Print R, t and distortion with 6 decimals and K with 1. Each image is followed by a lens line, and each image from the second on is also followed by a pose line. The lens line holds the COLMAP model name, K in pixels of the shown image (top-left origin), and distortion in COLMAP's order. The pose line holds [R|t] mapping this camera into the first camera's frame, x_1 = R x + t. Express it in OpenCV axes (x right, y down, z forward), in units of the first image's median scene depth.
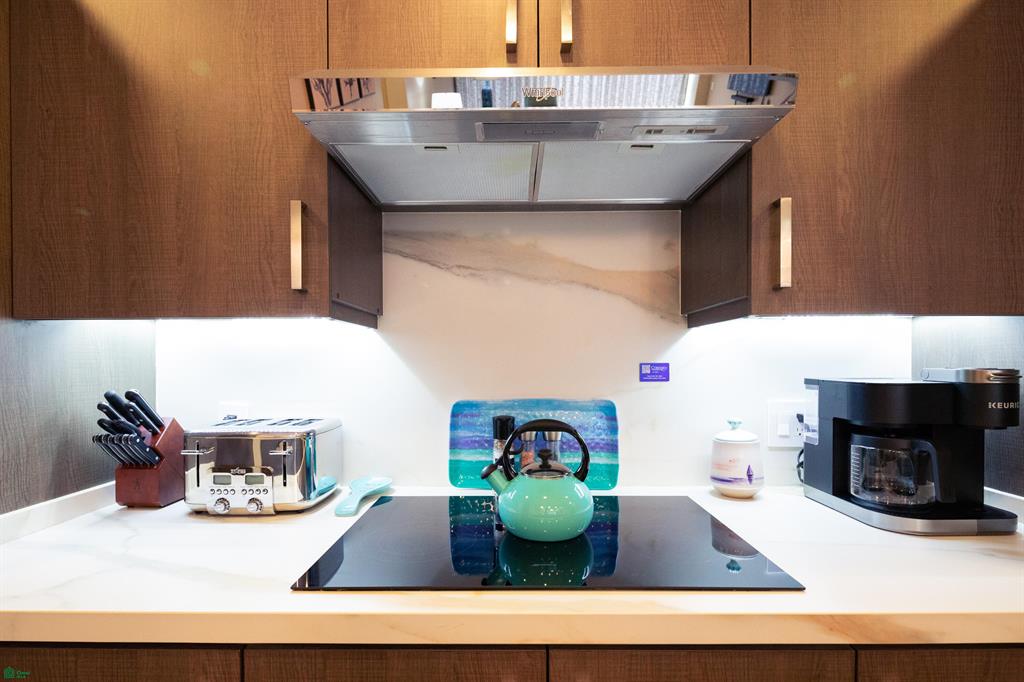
lens RADIAL K [[495.9, 0, 511.1], [0, 495.9, 366.4], [0, 0, 1]] dist [-0.000270, -0.002232]
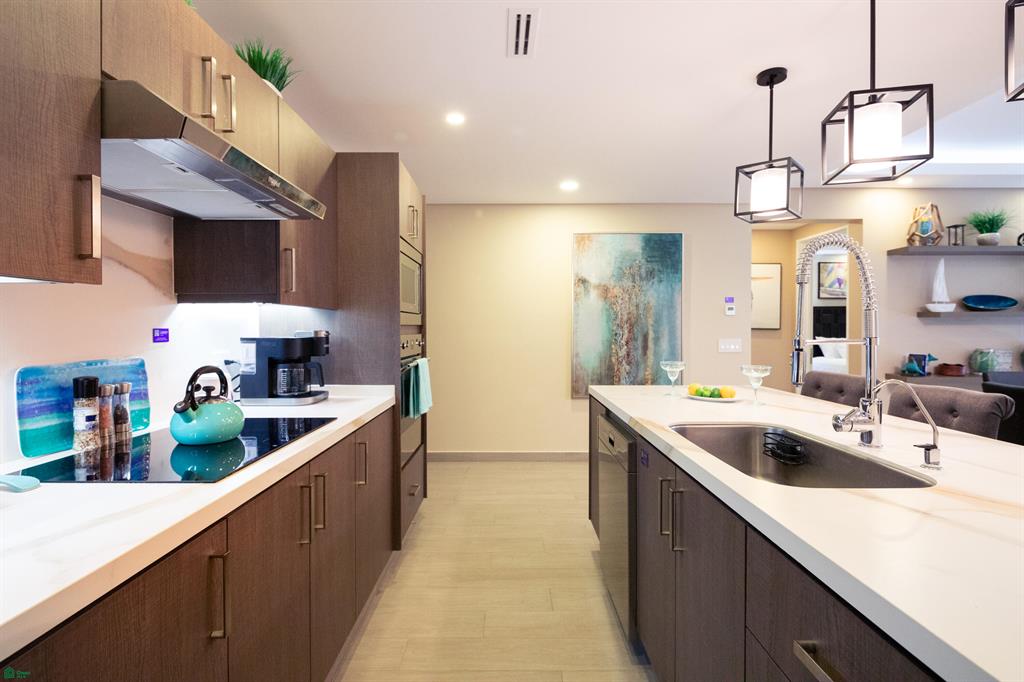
lens RADIAL K [[495.9, 0, 511.4], [0, 495.9, 335.6], [0, 0, 1]] dist [-0.000270, -0.002232]
pose [[-0.011120, -0.011925, 0.999867, -1.178533], [0.010296, 0.999875, 0.012039, 0.007036], [-0.999885, 0.010428, -0.010996, 0.086023]]
